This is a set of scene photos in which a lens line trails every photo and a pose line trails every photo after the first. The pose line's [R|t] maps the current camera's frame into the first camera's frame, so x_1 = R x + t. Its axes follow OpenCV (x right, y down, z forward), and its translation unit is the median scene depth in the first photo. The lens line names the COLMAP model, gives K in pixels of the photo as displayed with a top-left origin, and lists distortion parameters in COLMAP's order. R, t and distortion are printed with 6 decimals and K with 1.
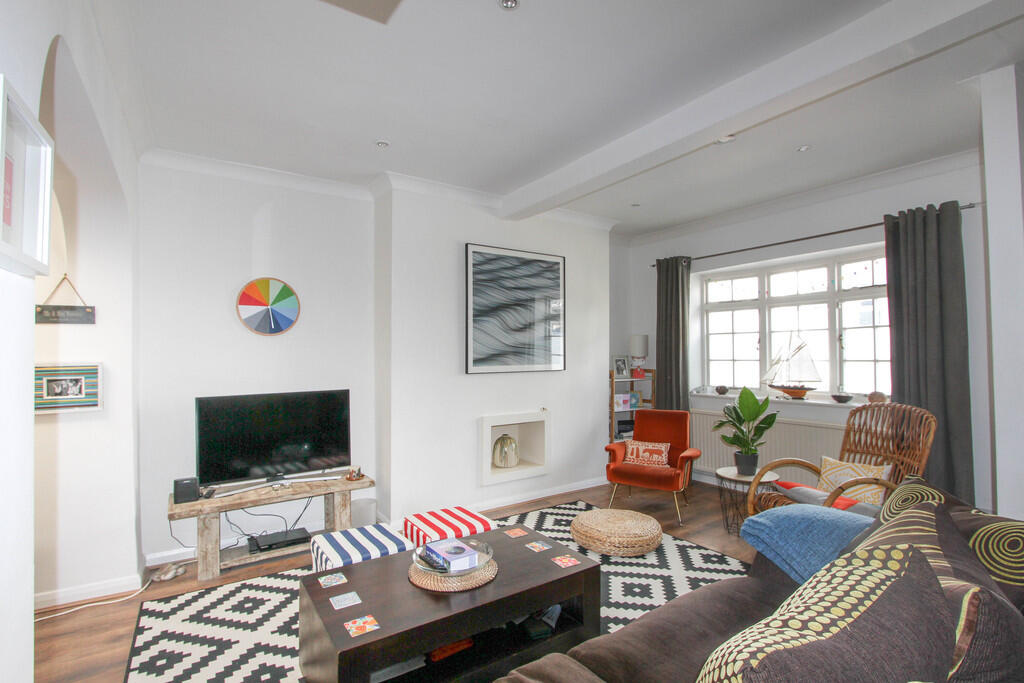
lens RADIAL K [[472.4, 0, 507.4], [0, 472.4, 342.5], [0, 0, 1]] dist [-0.024038, 0.003310]
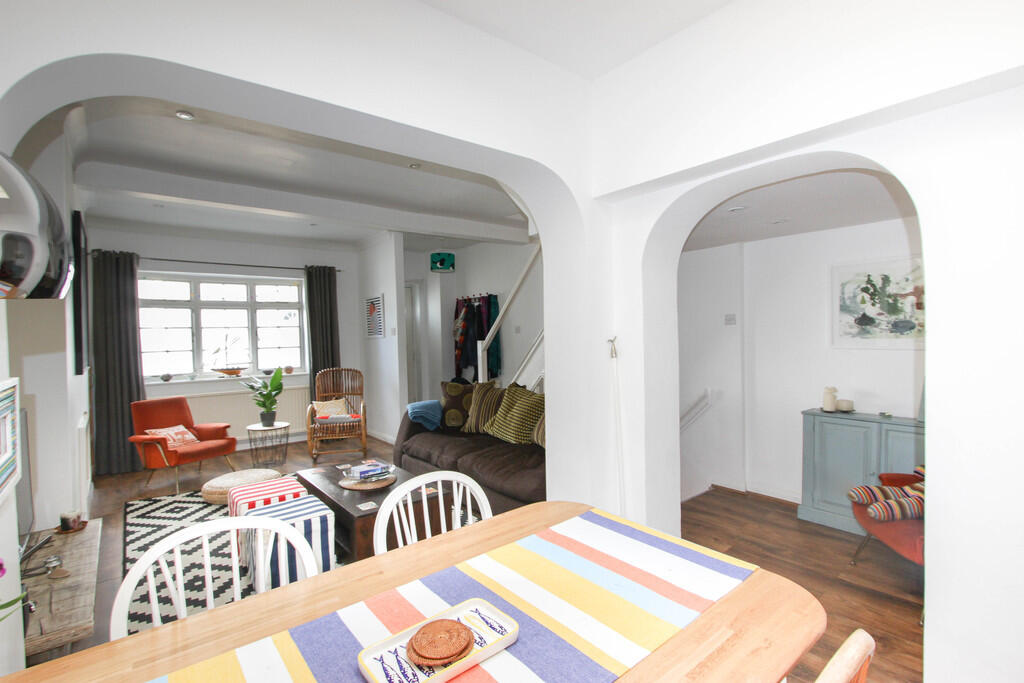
lens RADIAL K [[472.4, 0, 508.3], [0, 472.4, 342.5], [0, 0, 1]] dist [-0.024038, 0.003310]
pose [[-0.114323, -0.007698, 0.993414, -0.866778], [0.000321, 0.999970, 0.007785, 0.008028], [-0.993444, 0.001209, -0.114317, 0.350250]]
